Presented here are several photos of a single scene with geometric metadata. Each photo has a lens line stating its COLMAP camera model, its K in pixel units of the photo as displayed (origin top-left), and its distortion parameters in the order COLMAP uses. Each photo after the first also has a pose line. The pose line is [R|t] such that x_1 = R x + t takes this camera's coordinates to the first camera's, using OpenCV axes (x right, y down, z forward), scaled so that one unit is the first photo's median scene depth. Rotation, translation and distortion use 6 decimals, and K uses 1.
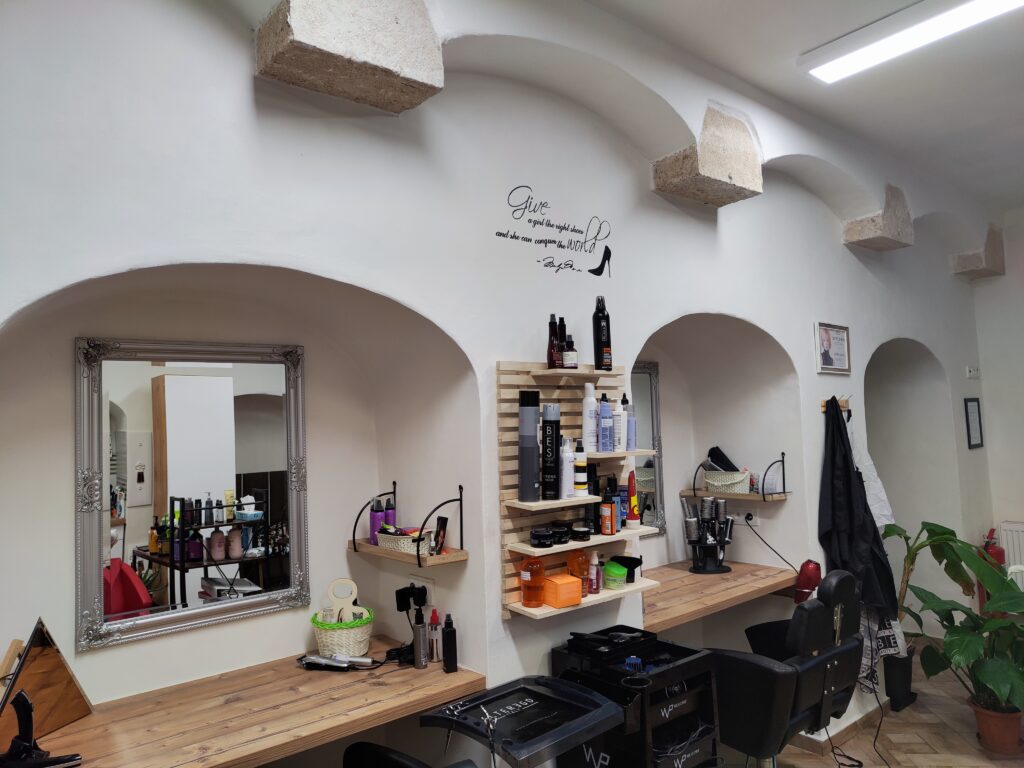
lens RADIAL K [[712.8, 0, 505.1], [0, 712.8, 375.2], [0, 0, 1]] dist [0.006705, -0.009513]
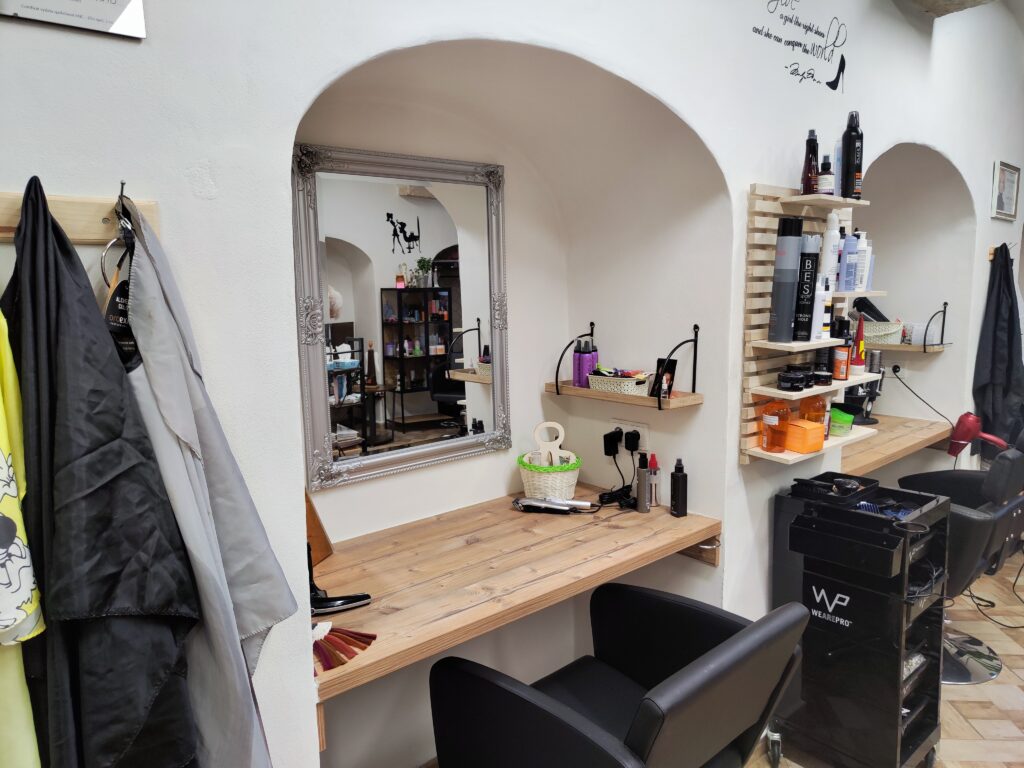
lens RADIAL K [[712.8, 0, 518.3], [0, 712.8, 381.5], [0, 0, 1]] dist [0.006705, -0.009513]
pose [[0.999673, 0.013321, 0.021842, -0.305729], [-0.017479, 0.979048, 0.202878, 0.044045], [-0.018682, -0.203194, 0.978960, 0.092732]]
